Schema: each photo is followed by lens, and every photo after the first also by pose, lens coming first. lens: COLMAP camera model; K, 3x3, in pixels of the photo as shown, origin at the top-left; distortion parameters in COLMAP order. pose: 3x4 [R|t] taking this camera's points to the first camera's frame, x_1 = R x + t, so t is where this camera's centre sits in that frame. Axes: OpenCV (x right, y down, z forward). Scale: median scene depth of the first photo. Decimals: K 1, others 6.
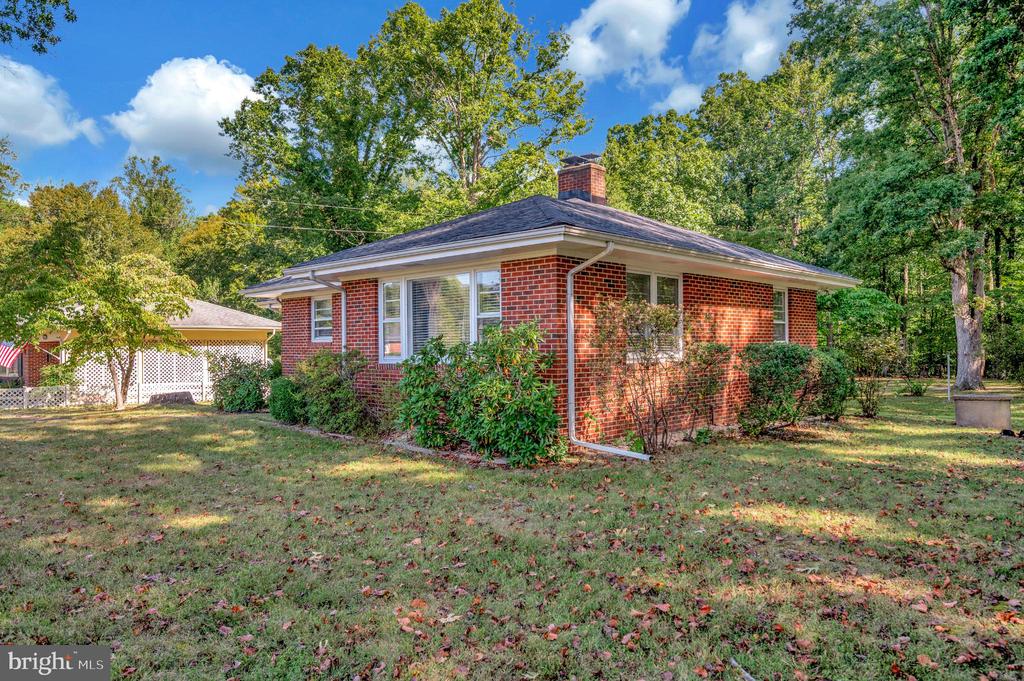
lens RADIAL K [[690.4, 0, 514.5], [0, 690.4, 340.0], [0, 0, 1]] dist [-0.001232, 0.001149]
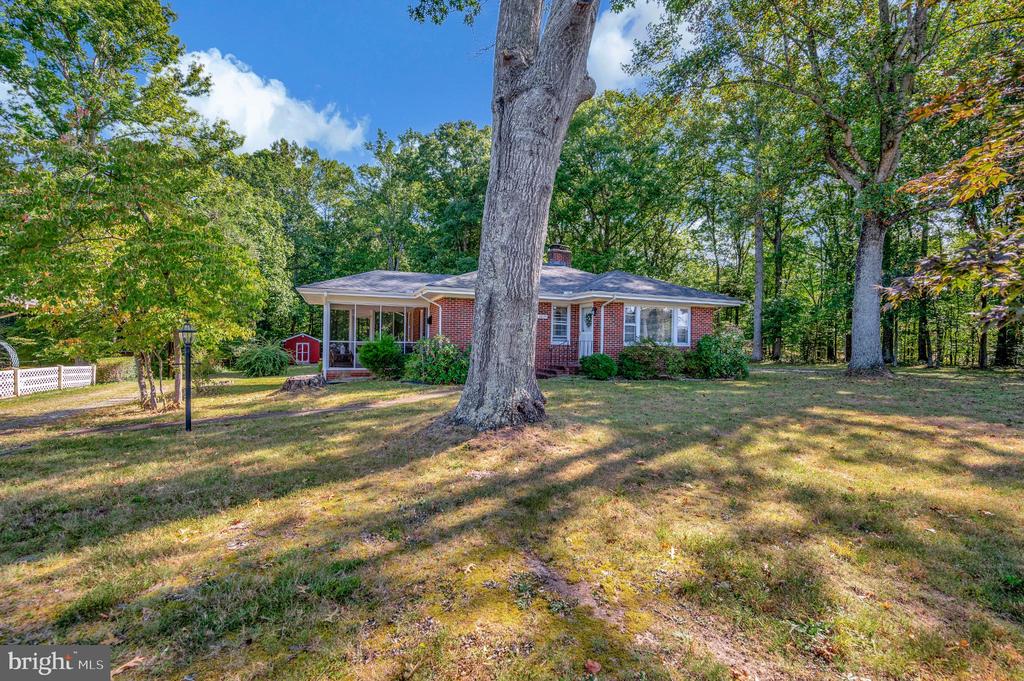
lens RADIAL K [[430.8, 0, 512.0], [0, 430.8, 340.5], [0, 0, 1]] dist [0.000788, -0.000292]
pose [[0.411490, 0.015985, 0.911274, -0.710109], [-0.027208, 0.999616, -0.005249, 0.016506], [-0.911008, -0.022634, 0.411767, 0.381088]]
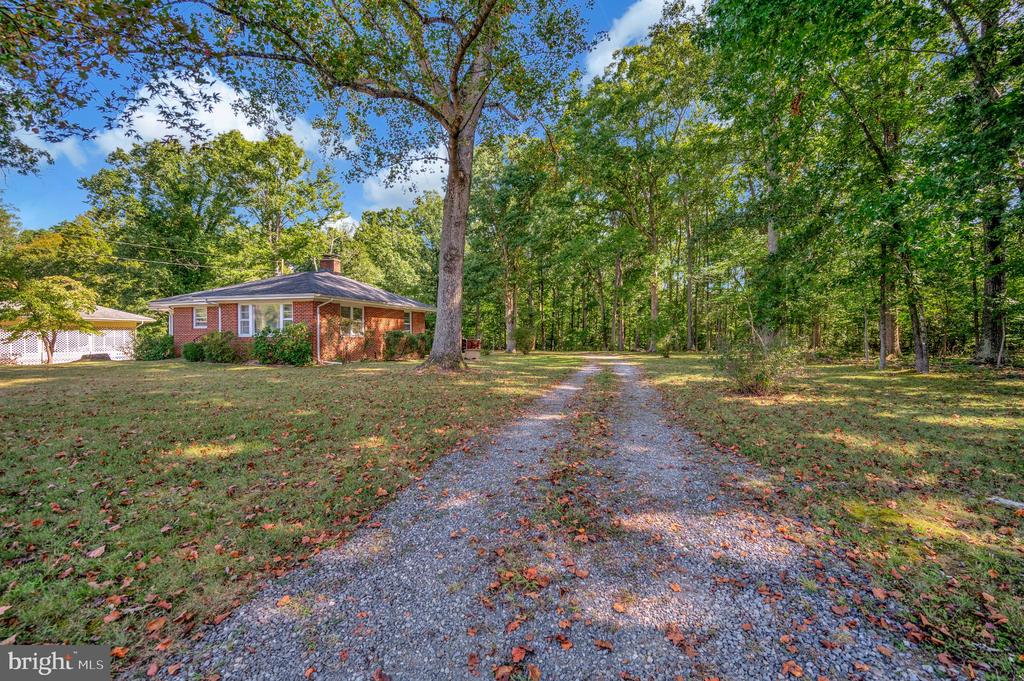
lens RADIAL K [[414.3, 0, 512.0], [0, 414.3, 340.5], [0, 0, 1]] dist [0.000656, -0.000097]
pose [[0.893920, 0.004091, 0.448207, 0.009588], [-0.012724, 0.999787, 0.016252, 0.005278], [-0.448045, -0.020231, 0.893782, -0.397509]]
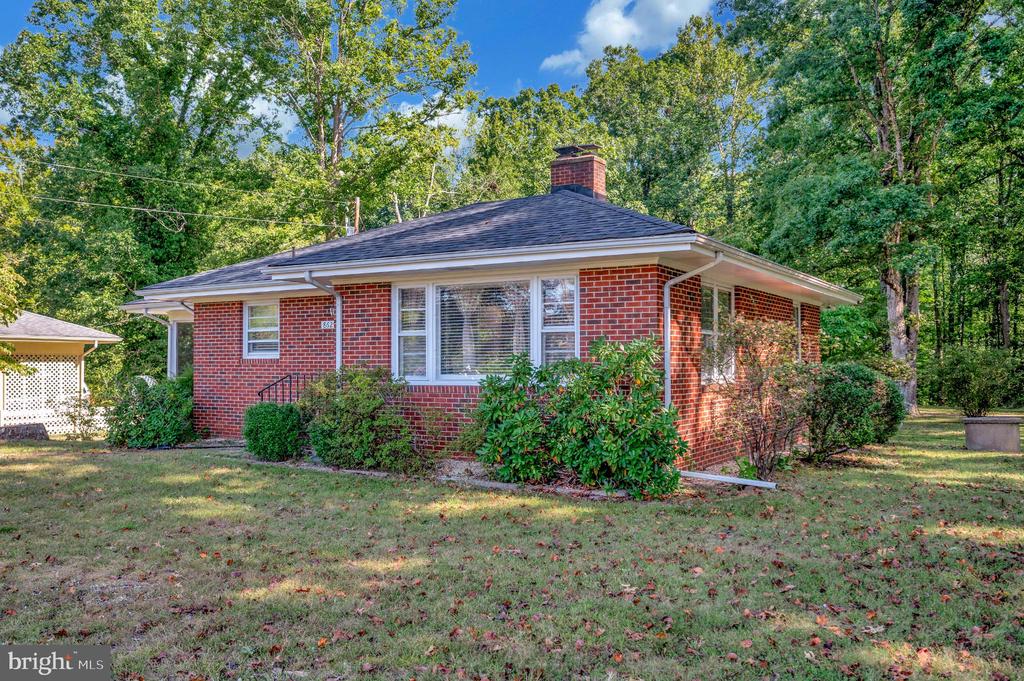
lens RADIAL K [[864.1, 0, 512.0], [0, 864.1, 340.5], [0, 0, 1]] dist [-0.002571, 0.001562]
pose [[0.976012, 0.011917, 0.217389, -0.137738], [-0.007520, 0.999750, -0.021042, 0.000696], [-0.217585, 0.018902, 0.975858, -0.022365]]
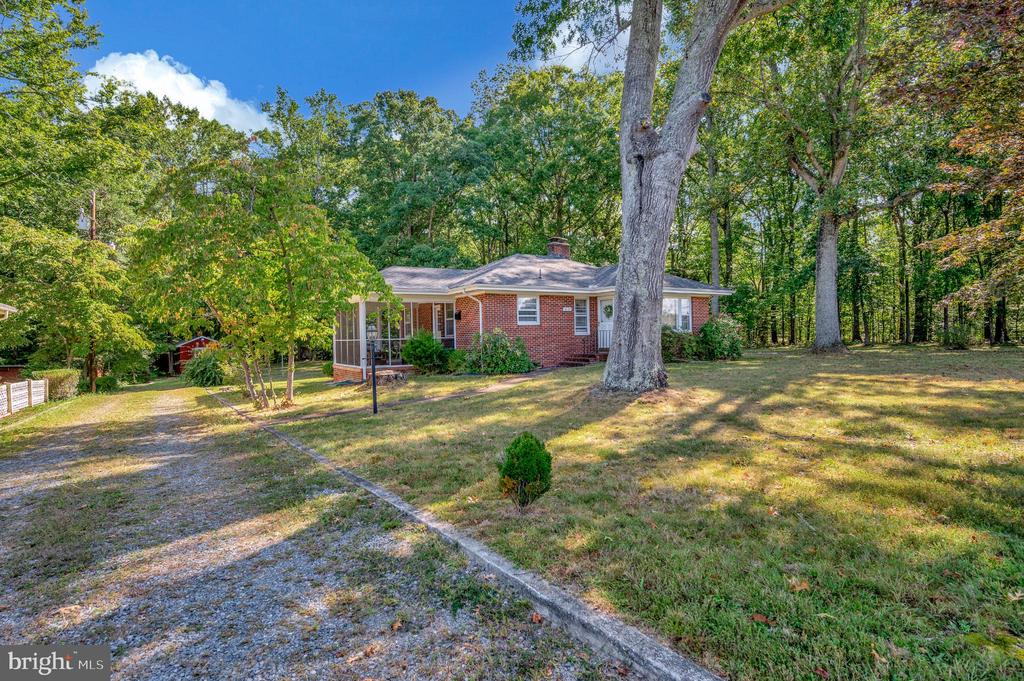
lens RADIAL K [[512.1, 0, 510.0], [0, 512.1, 336.9], [0, 0, 1]] dist [-0.000664, -0.000152]
pose [[0.238851, 0.001212, 0.971055, -0.909770], [0.010218, 0.999941, -0.003762, 0.022212], [-0.971002, 0.010820, 0.238824, 0.494930]]
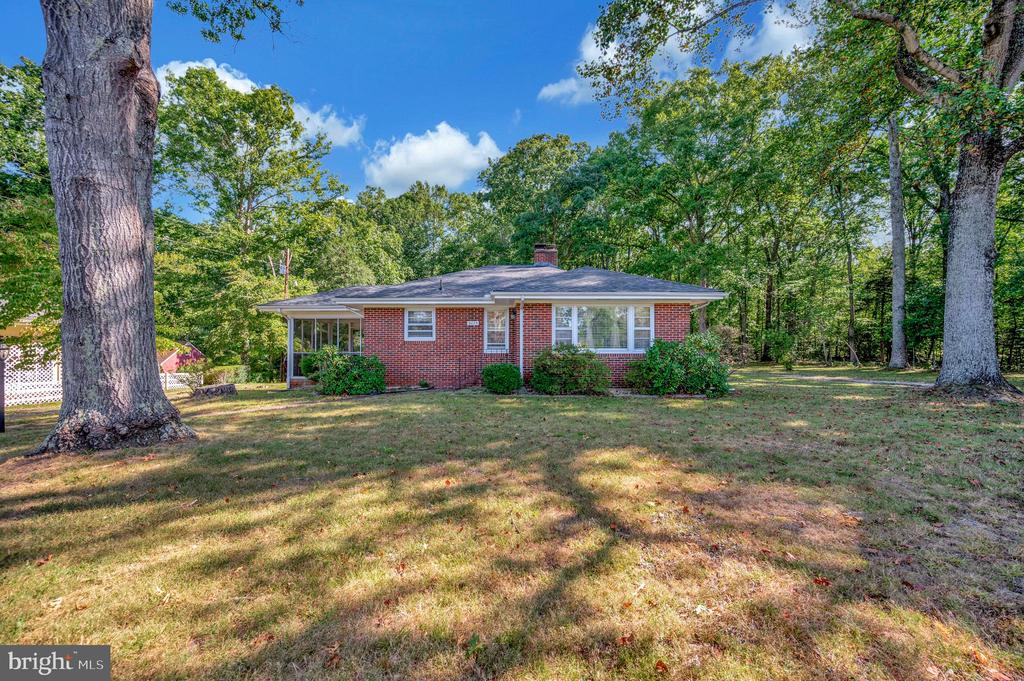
lens RADIAL K [[414.3, 0, 512.0], [0, 414.3, 340.5], [0, 0, 1]] dist [0.000656, -0.000097]
pose [[0.713211, 0.023332, 0.700561, -0.477929], [-0.012298, 0.999709, -0.020776, 0.011687], [-0.700841, 0.006202, 0.713290, 0.167535]]
